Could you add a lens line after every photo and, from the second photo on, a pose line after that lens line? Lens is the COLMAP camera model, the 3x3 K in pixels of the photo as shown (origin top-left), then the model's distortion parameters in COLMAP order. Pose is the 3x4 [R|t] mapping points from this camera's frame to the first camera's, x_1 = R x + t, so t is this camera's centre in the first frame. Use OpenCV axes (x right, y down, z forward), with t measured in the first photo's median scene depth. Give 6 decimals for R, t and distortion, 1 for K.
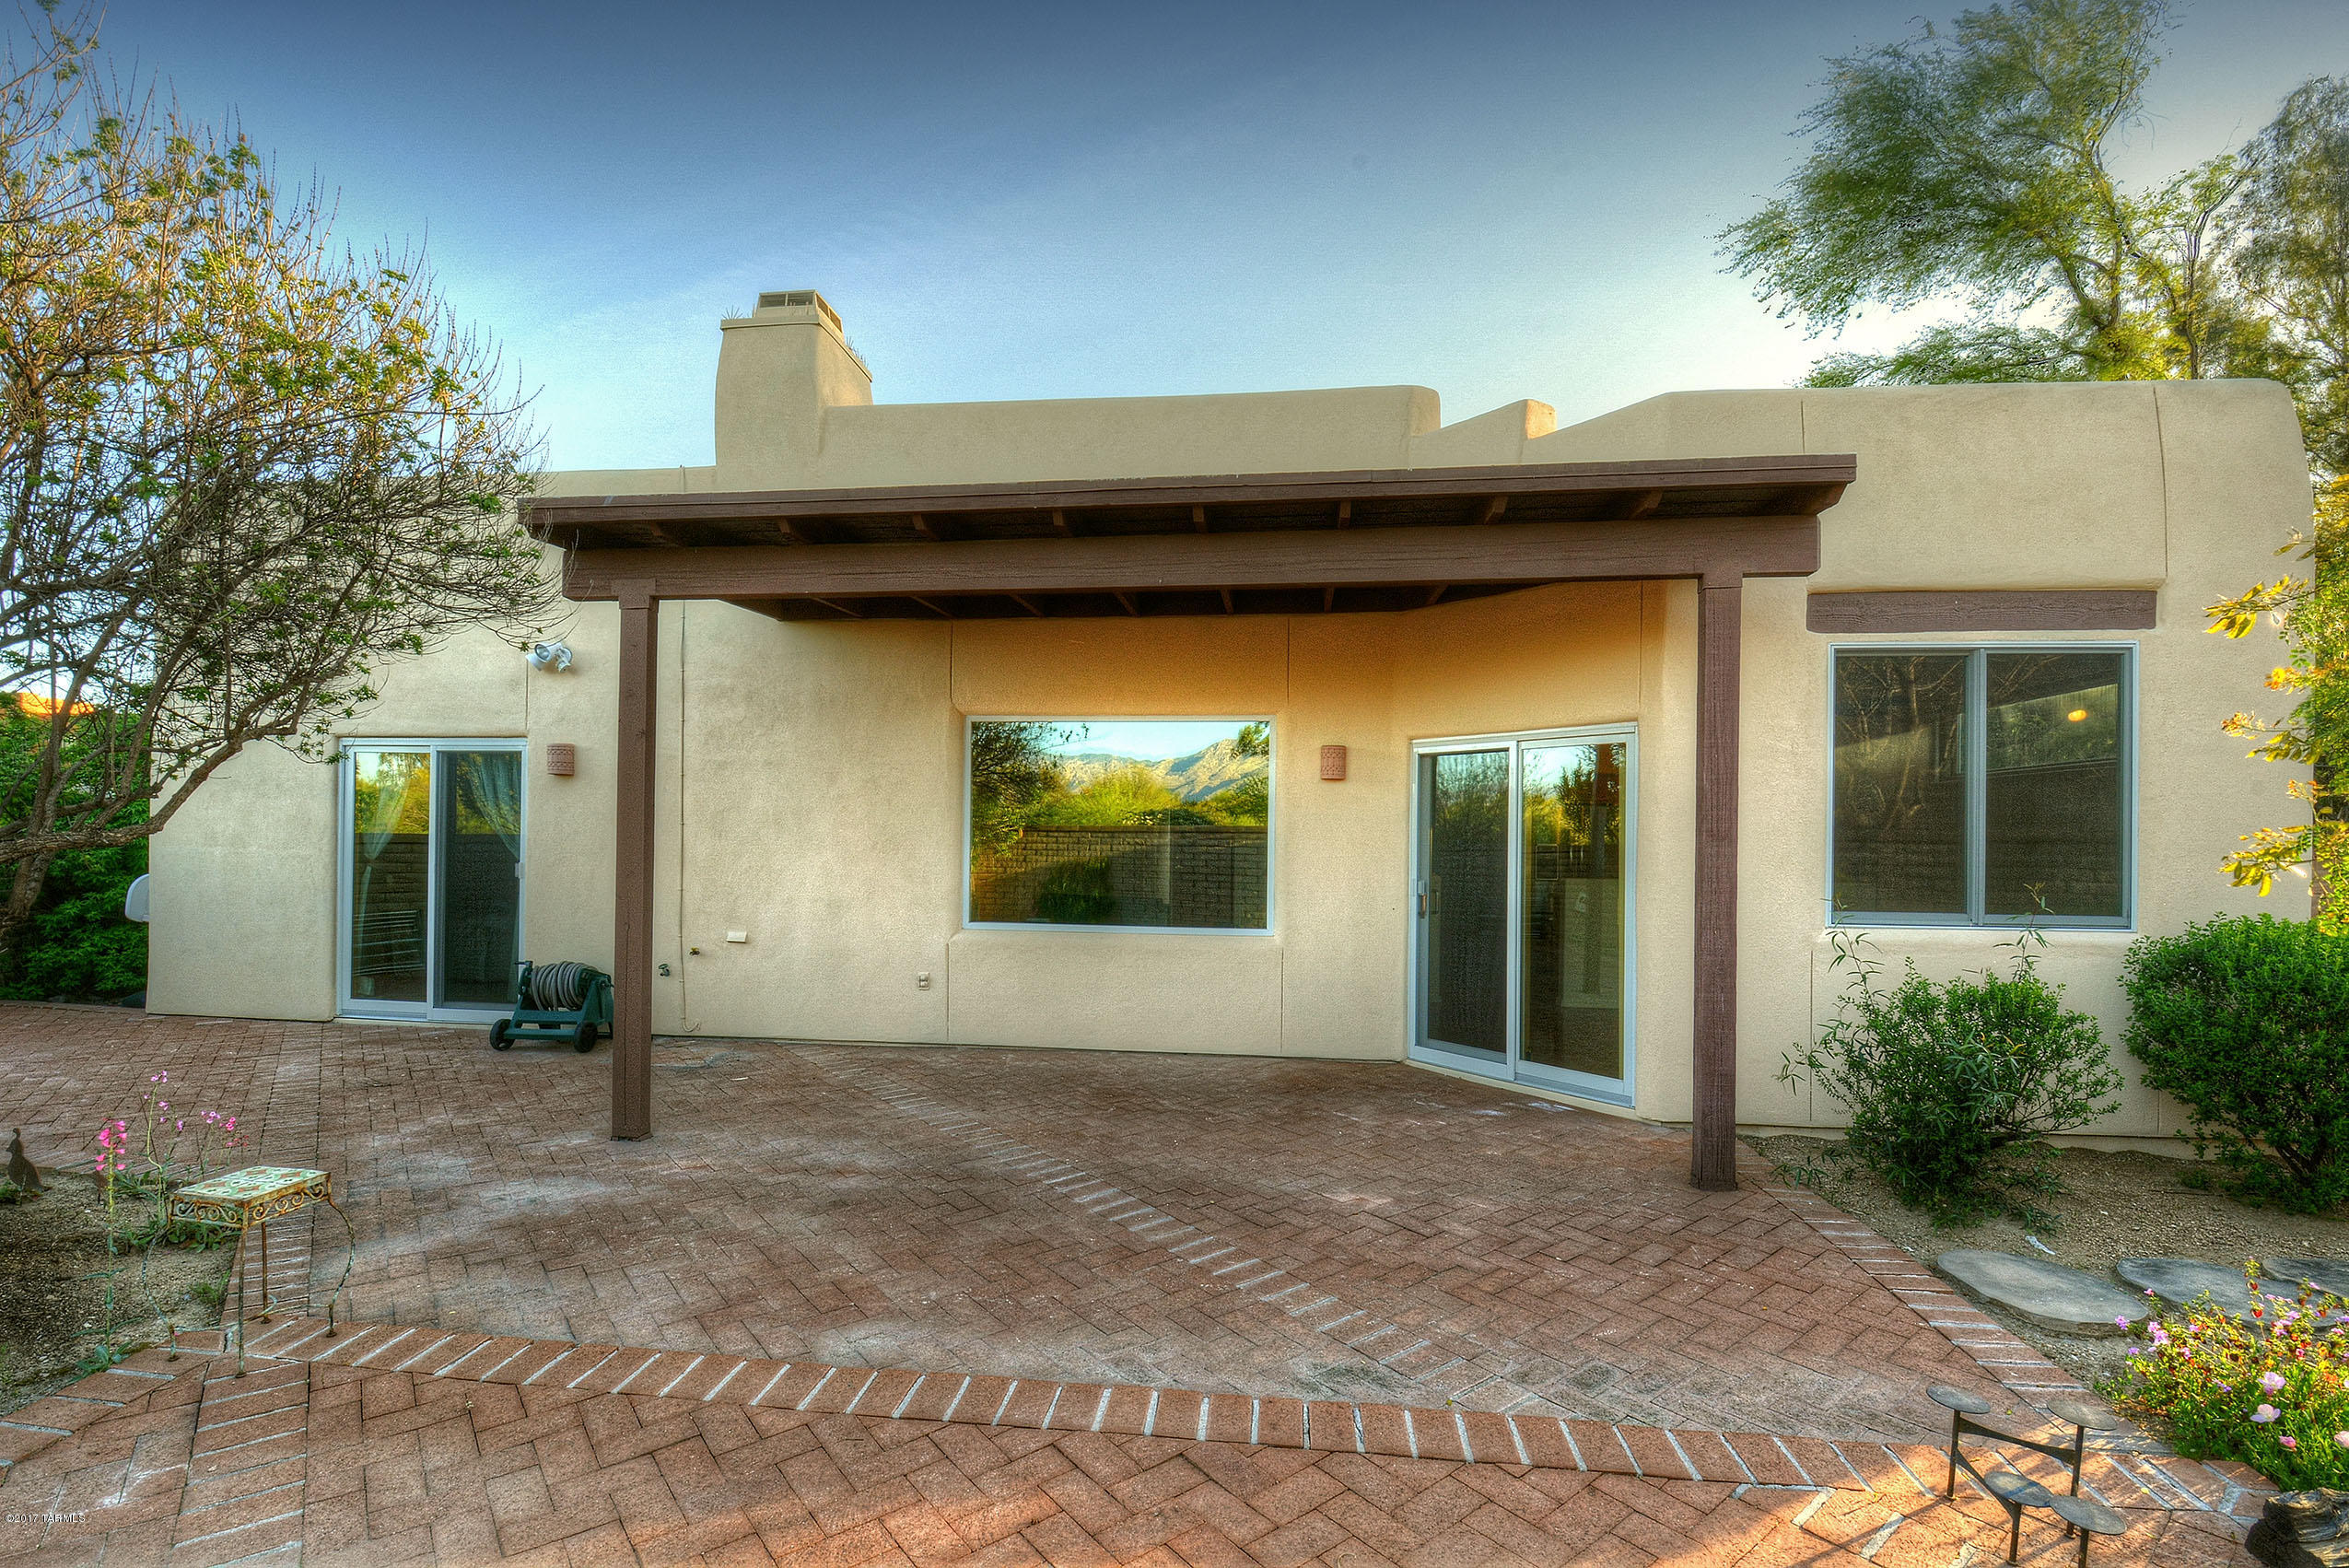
lens RADIAL K [[1069.1, 0, 1133.2], [0, 1069.1, 824.5], [0, 0, 1]] dist [0.003180, -0.000368]
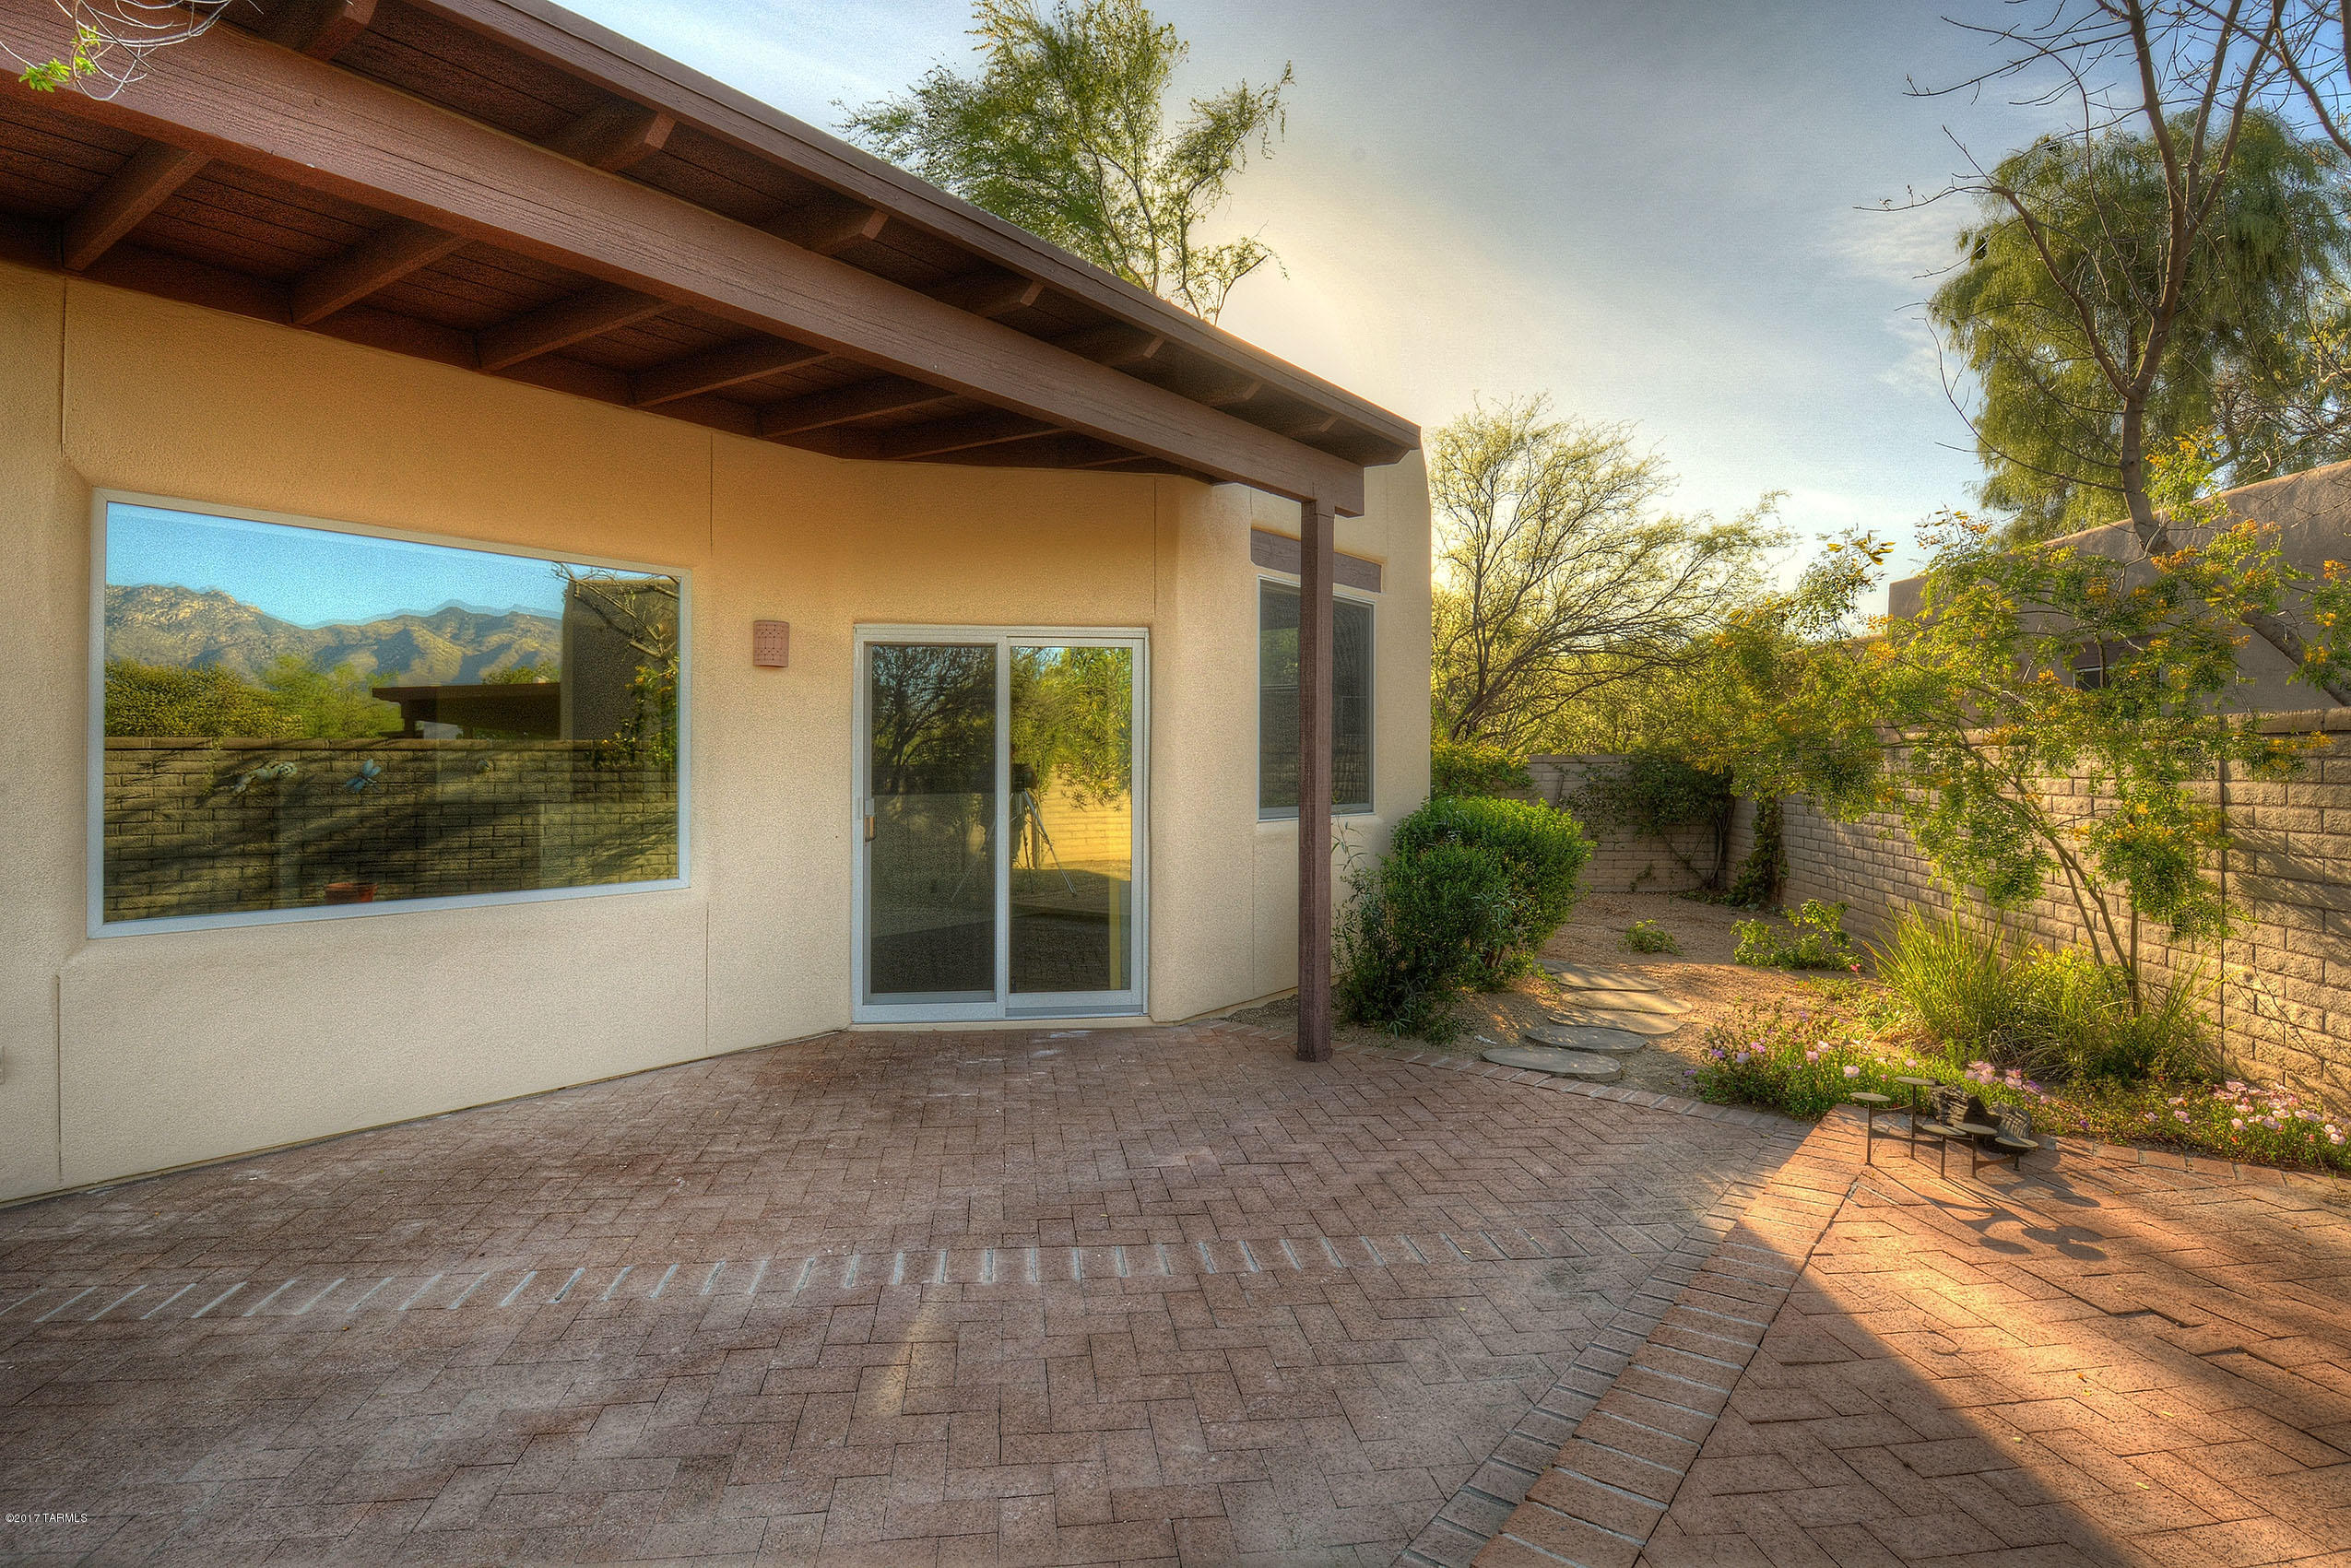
lens RADIAL K [[1242.8, 0, 1177.3], [0, 1242.8, 777.4], [0, 0, 1]] dist [-0.004354, -0.001783]
pose [[0.478169, -0.018721, 0.878069, -0.536135], [-0.005539, 0.999689, 0.024331, 0.014366], [-0.878251, -0.016498, 0.477916, 0.425776]]
